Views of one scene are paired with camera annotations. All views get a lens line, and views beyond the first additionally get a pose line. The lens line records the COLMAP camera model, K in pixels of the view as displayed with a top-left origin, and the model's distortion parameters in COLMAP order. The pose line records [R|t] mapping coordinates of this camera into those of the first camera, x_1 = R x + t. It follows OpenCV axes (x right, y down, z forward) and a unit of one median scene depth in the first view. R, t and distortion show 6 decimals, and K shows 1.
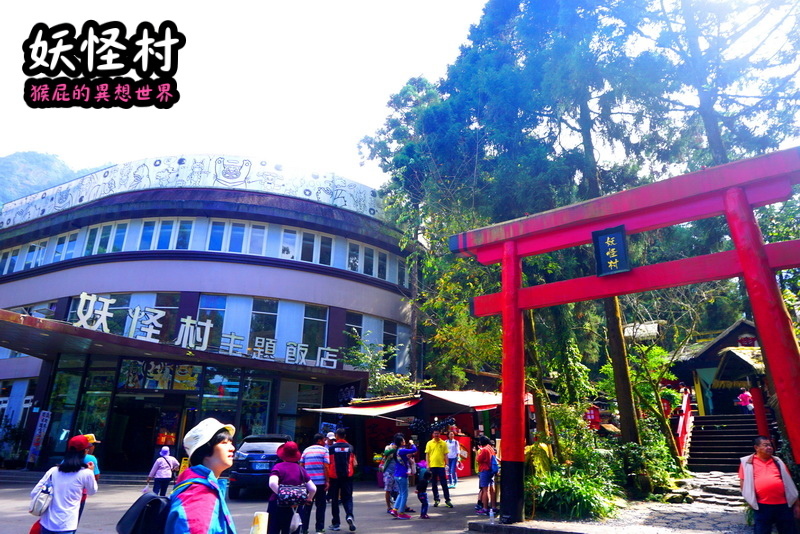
lens RADIAL K [[531.1, 0, 400.7], [0, 531.1, 265.2], [0, 0, 1]] dist [-0.040769, 0.009275]
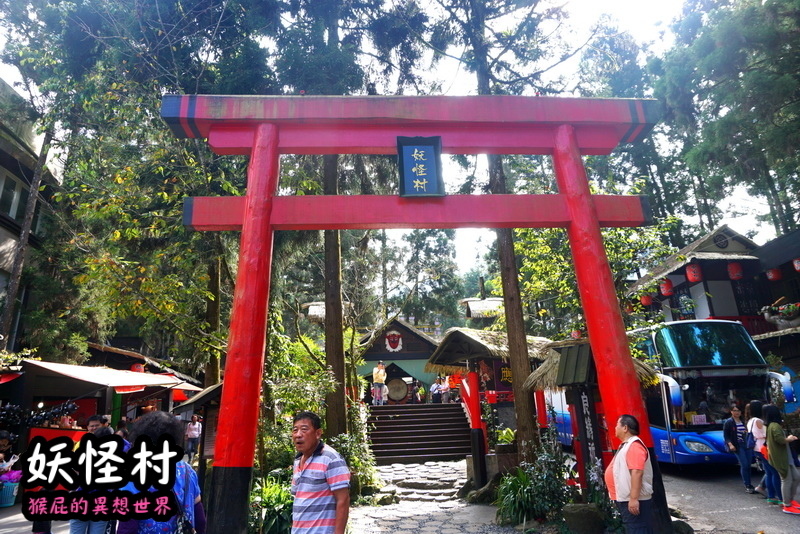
lens RADIAL K [[531.1, 0, 400.5], [0, 531.1, 268.3], [0, 0, 1]] dist [-0.040769, 0.009275]
pose [[0.760714, 0.165058, 0.627750, -0.043154], [-0.173165, 0.983683, -0.048802, 0.118188], [-0.625563, -0.071580, 0.776883, 0.348127]]
